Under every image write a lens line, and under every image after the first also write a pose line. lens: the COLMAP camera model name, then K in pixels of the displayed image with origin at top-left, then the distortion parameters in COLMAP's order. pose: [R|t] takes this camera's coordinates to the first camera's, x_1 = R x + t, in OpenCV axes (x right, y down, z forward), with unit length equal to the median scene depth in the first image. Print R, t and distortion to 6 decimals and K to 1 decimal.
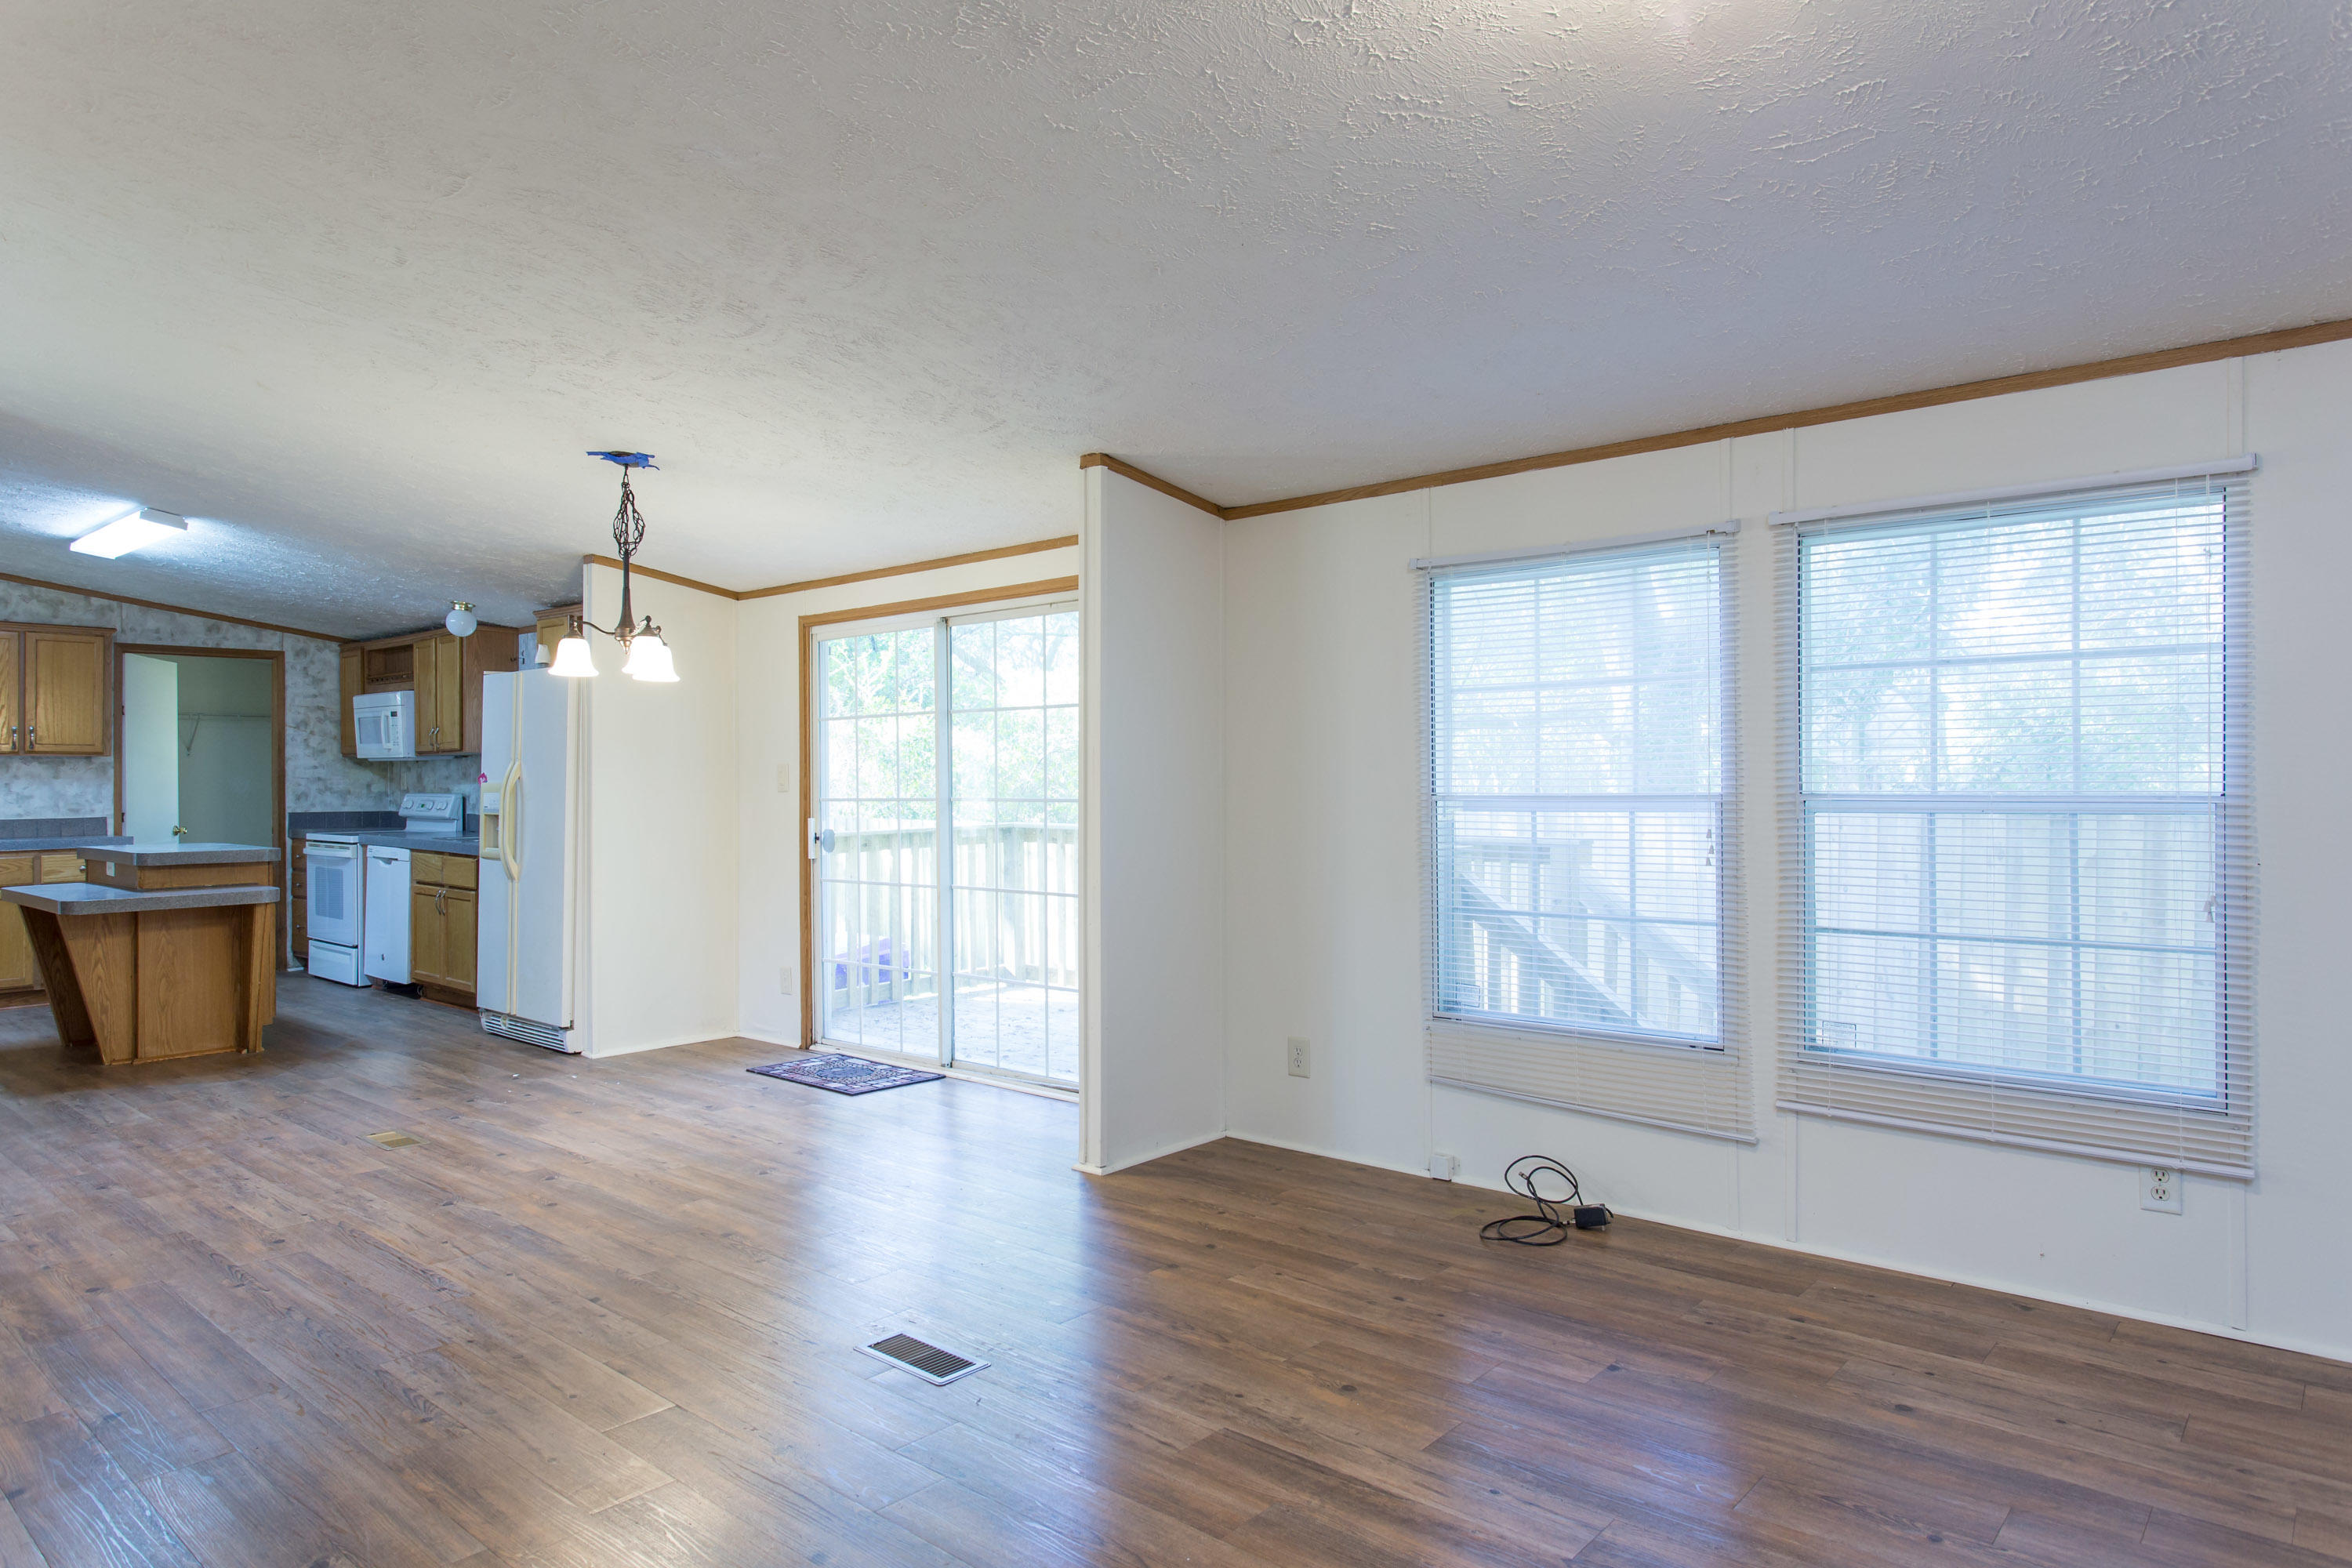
lens RADIAL K [[1363.1, 0, 1170.0], [0, 1363.1, 786.2], [0, 0, 1]] dist [-0.000686, -0.000948]
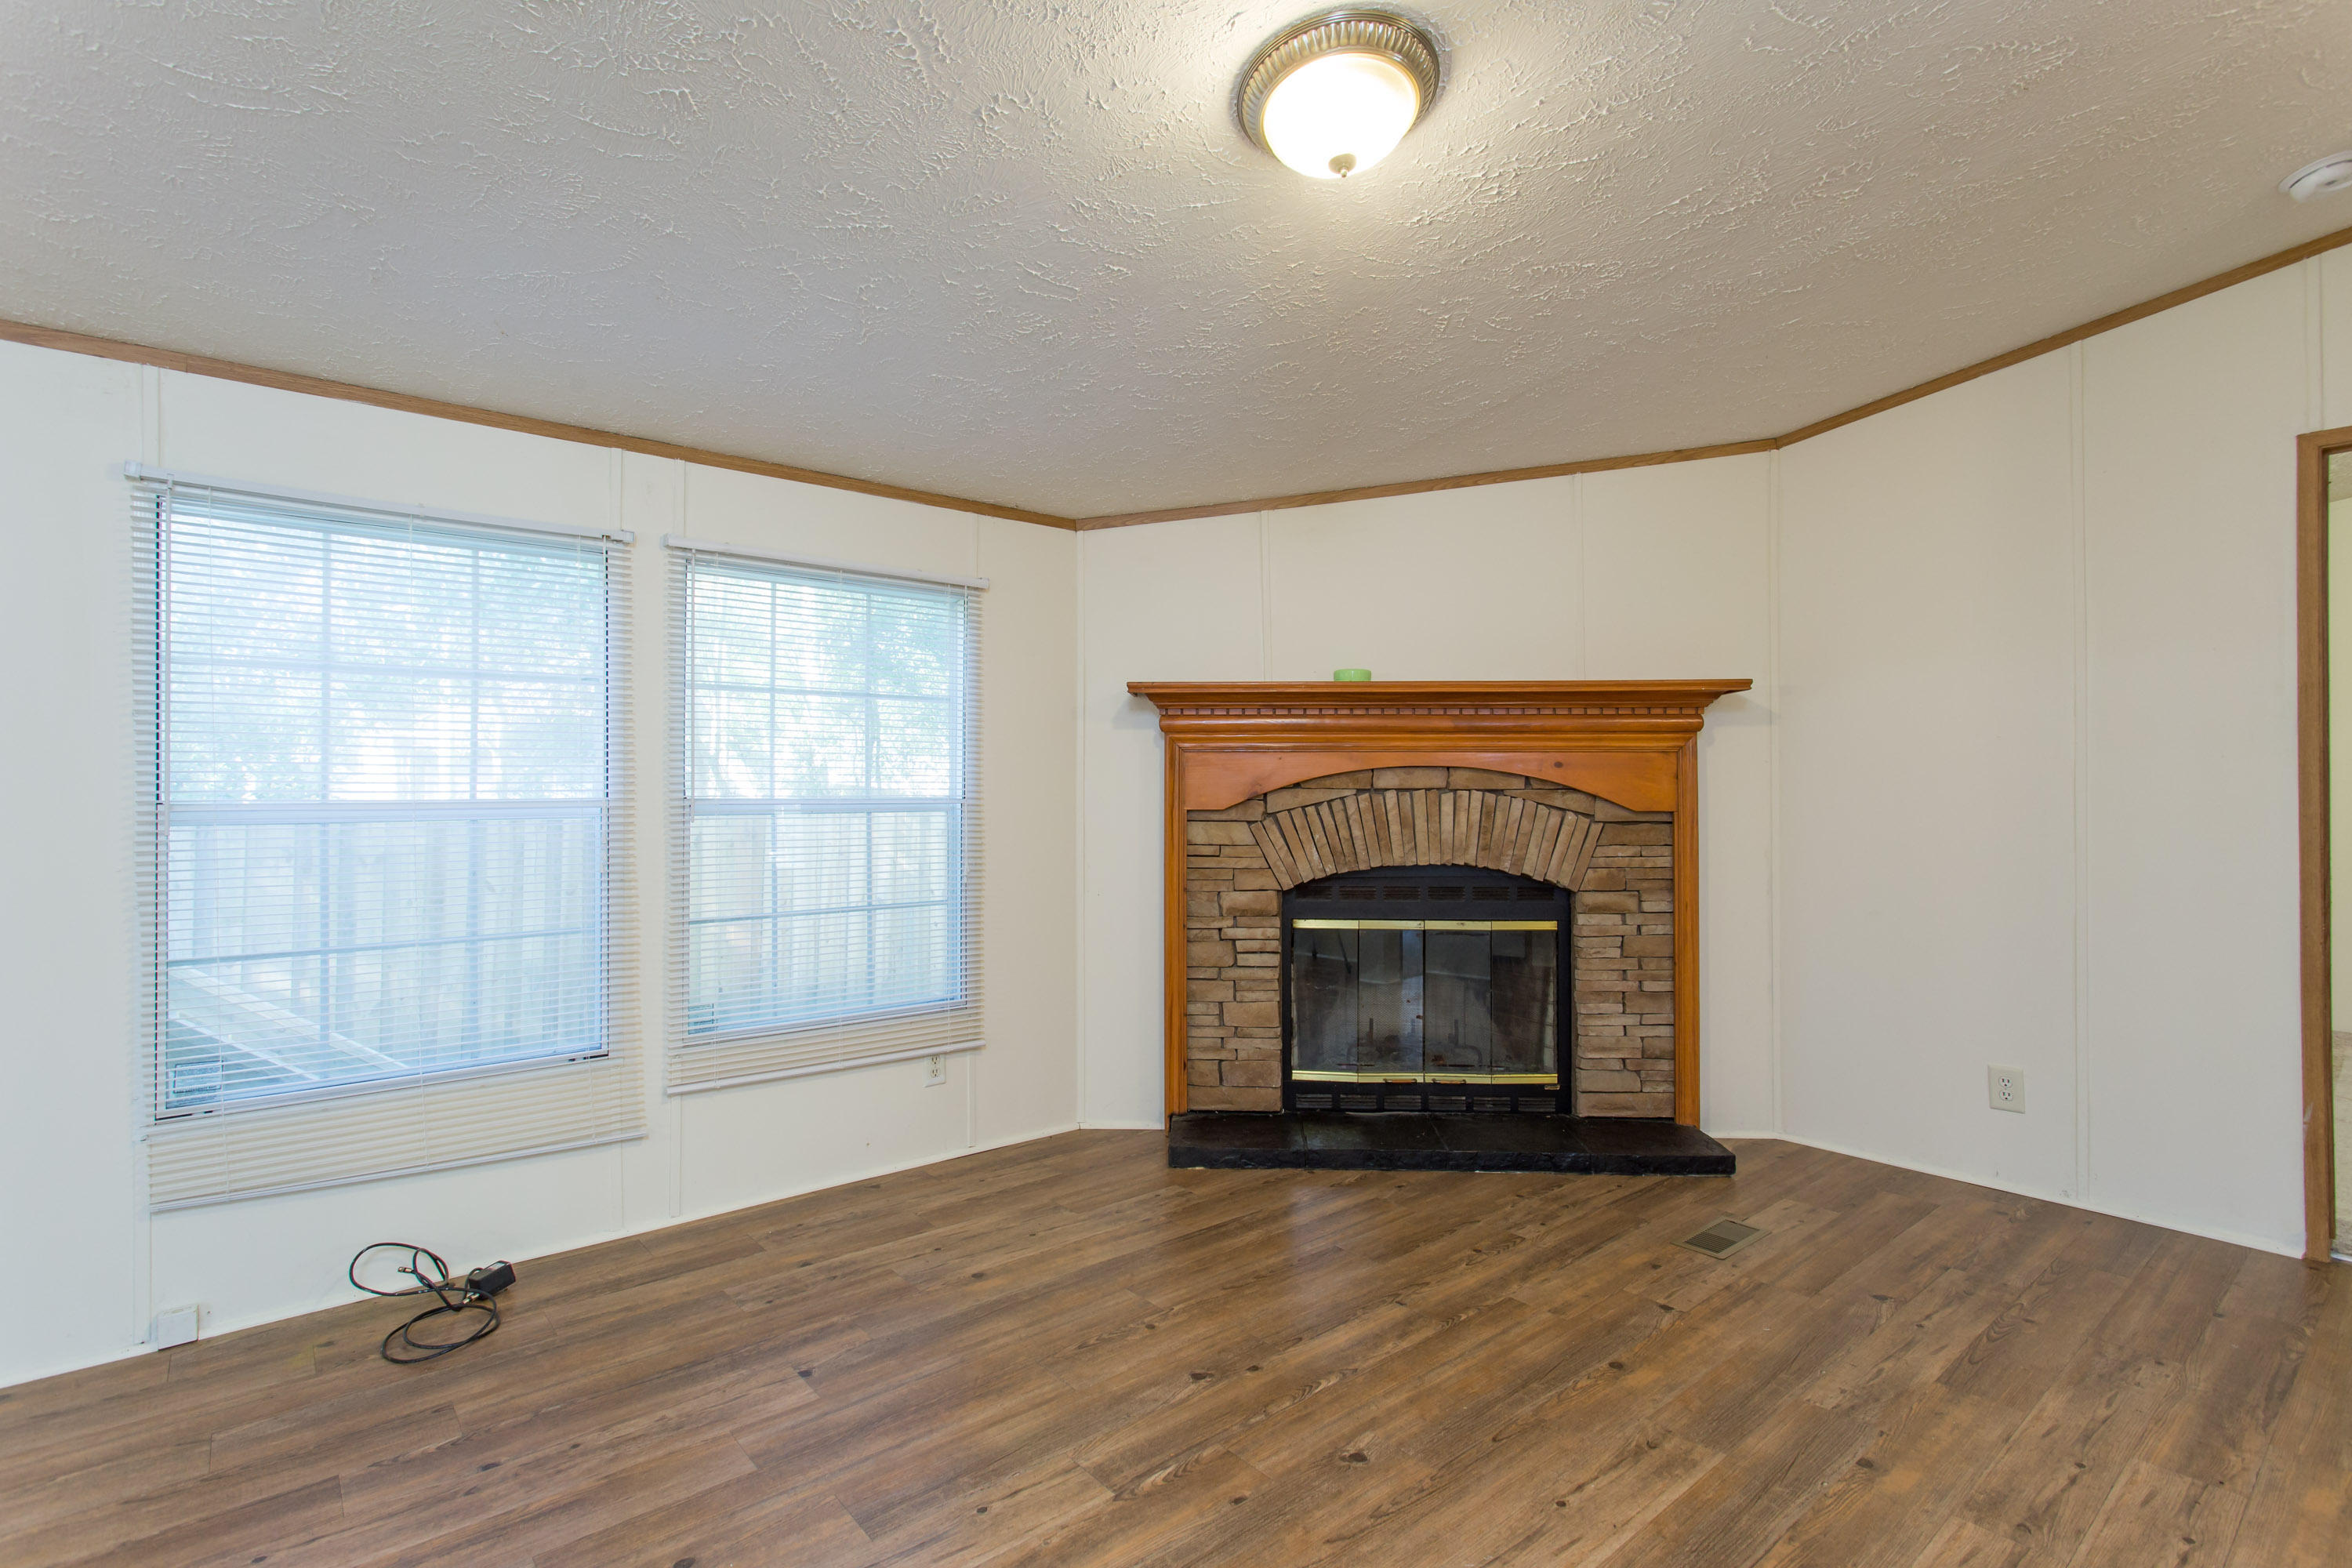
lens RADIAL K [[1102.8, 0, 1190.4], [0, 1102.8, 780.6], [0, 0, 1]] dist [0.003279, 0.002051]
pose [[0.181112, 0.009783, 0.983414, -0.355187], [0.000965, 0.999948, -0.010125, 0.000344], [-0.983462, 0.002782, 0.181093, 0.480347]]
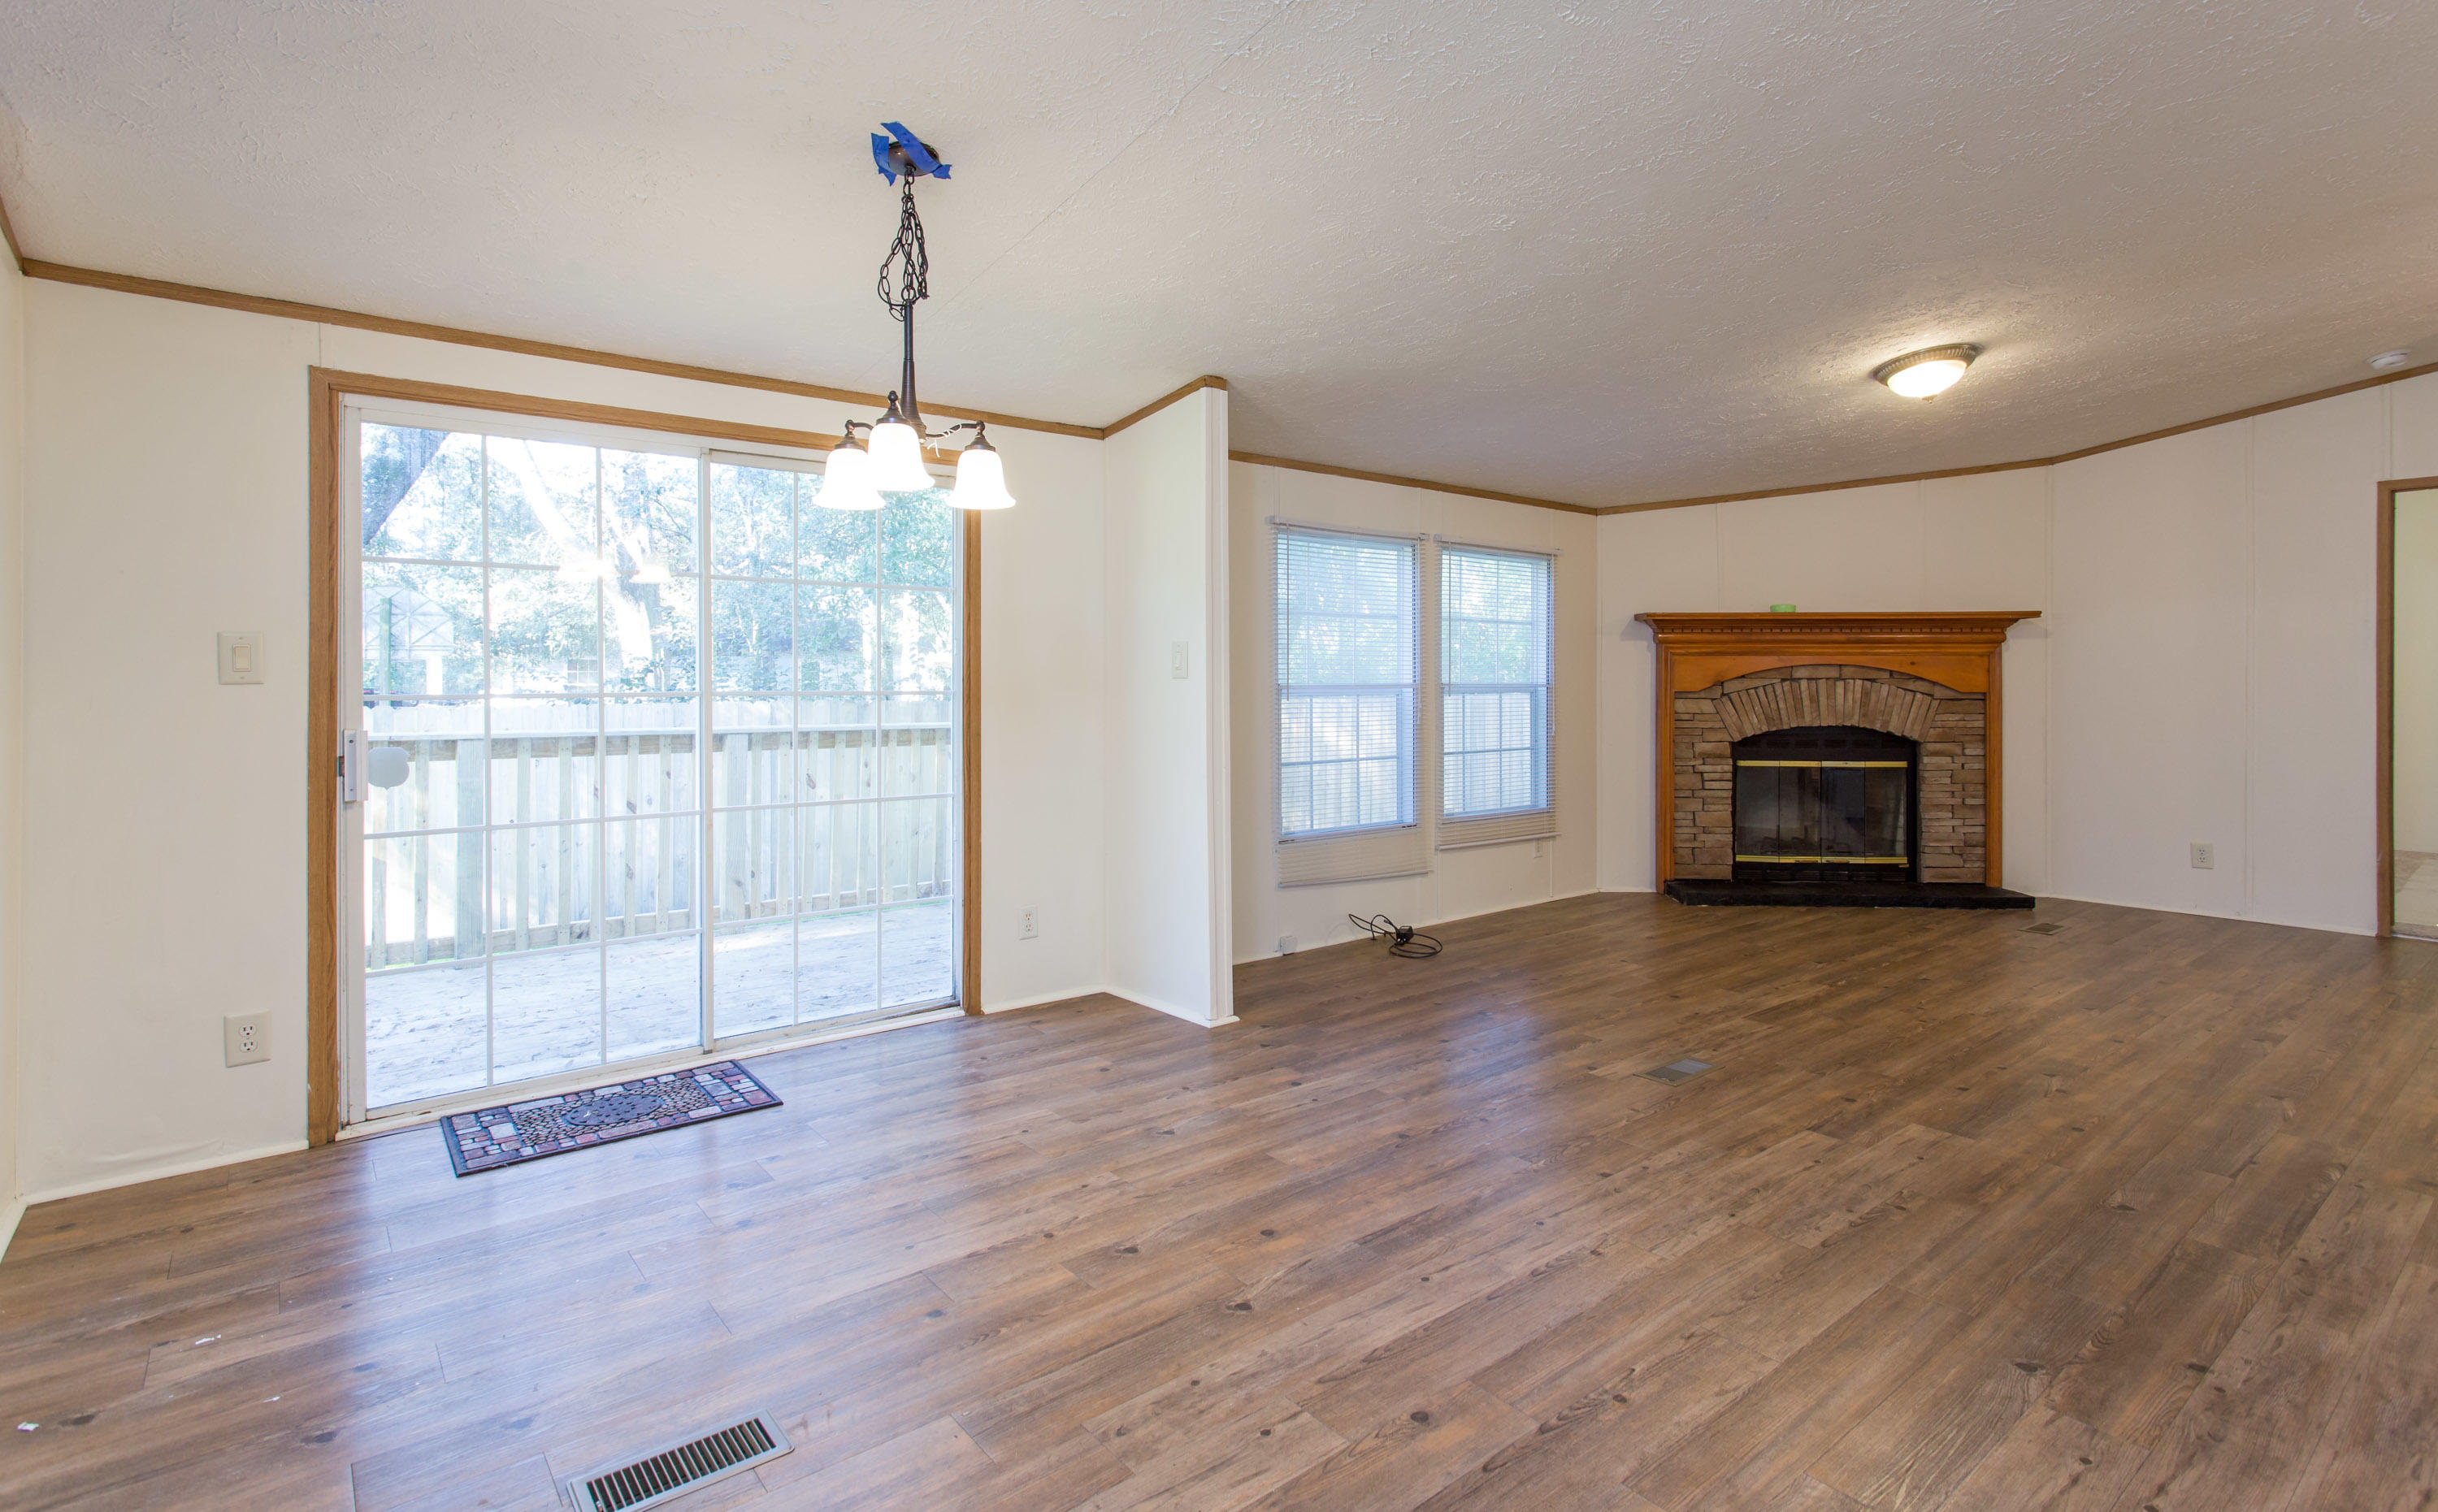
lens RADIAL K [[1182.2, 0, 1154.7], [0, 1182.2, 687.8], [0, 0, 1]] dist [-0.000432, -0.002007]
pose [[0.207863, 0.000037, 0.978158, -1.338338], [0.000603, 1.000000, -0.000166, 0.012576], [-0.978158, 0.000624, 0.207863, 1.131085]]
